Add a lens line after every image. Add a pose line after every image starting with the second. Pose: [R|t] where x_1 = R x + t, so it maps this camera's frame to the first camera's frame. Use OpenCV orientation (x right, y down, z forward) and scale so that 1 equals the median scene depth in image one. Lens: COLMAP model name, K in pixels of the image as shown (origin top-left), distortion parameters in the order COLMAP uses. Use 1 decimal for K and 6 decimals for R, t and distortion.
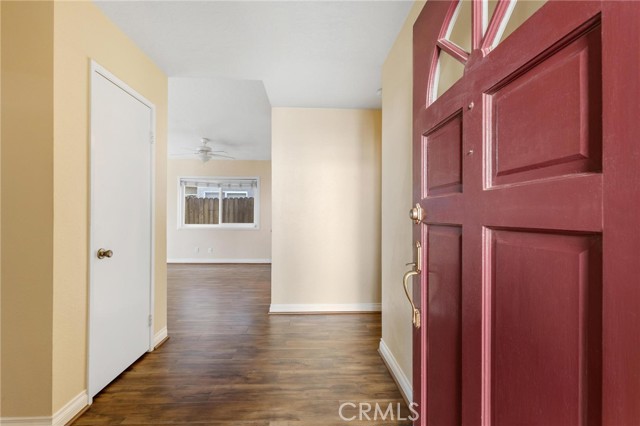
lens RADIAL K [[266.6, 0, 319.0], [0, 266.6, 210.8], [0, 0, 1]] dist [-0.000518, 0.000291]
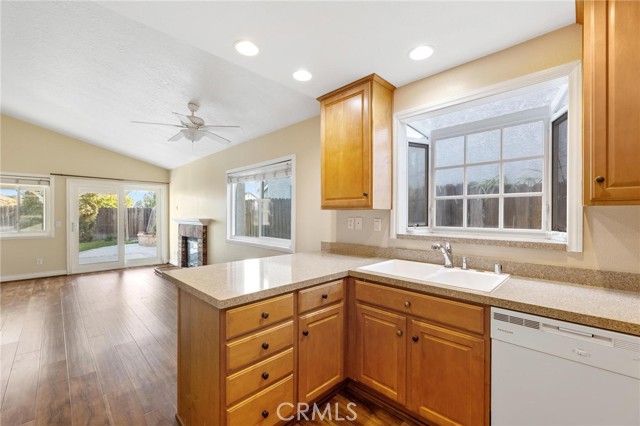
lens RADIAL K [[266.6, 0, 320.3], [0, 266.6, 213.7], [0, 0, 1]] dist [-0.000518, 0.000291]
pose [[0.675344, -0.004517, -0.737489, 0.203156], [0.008145, 0.999966, 0.001334, -0.007869], [0.737458, -0.006908, 0.675357, 0.654936]]
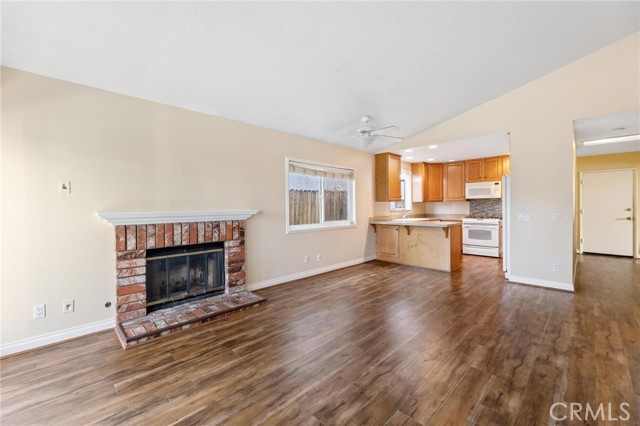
lens RADIAL K [[264.1, 0, 321.9], [0, 264.1, 203.5], [0, 0, 1]] dist [0.003060, 0.000242]
pose [[0.750055, -0.003743, 0.661365, -0.880054], [0.011449, 0.999908, -0.007325, -0.002593], [-0.661277, 0.013066, 0.750028, 0.401874]]
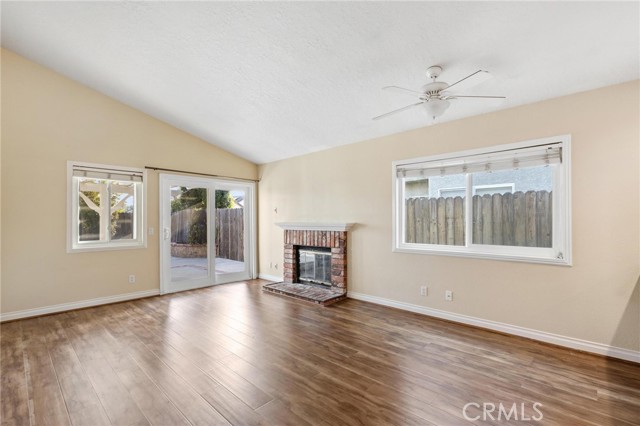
lens RADIAL K [[294.4, 0, 319.3], [0, 294.4, 217.0], [0, 0, 1]] dist [0.018278, 0.000424]
pose [[0.695991, -0.013901, -0.717916, -0.160564], [0.014001, 0.999885, -0.005787, -0.005451], [0.717914, -0.006024, 0.696105, 0.399625]]
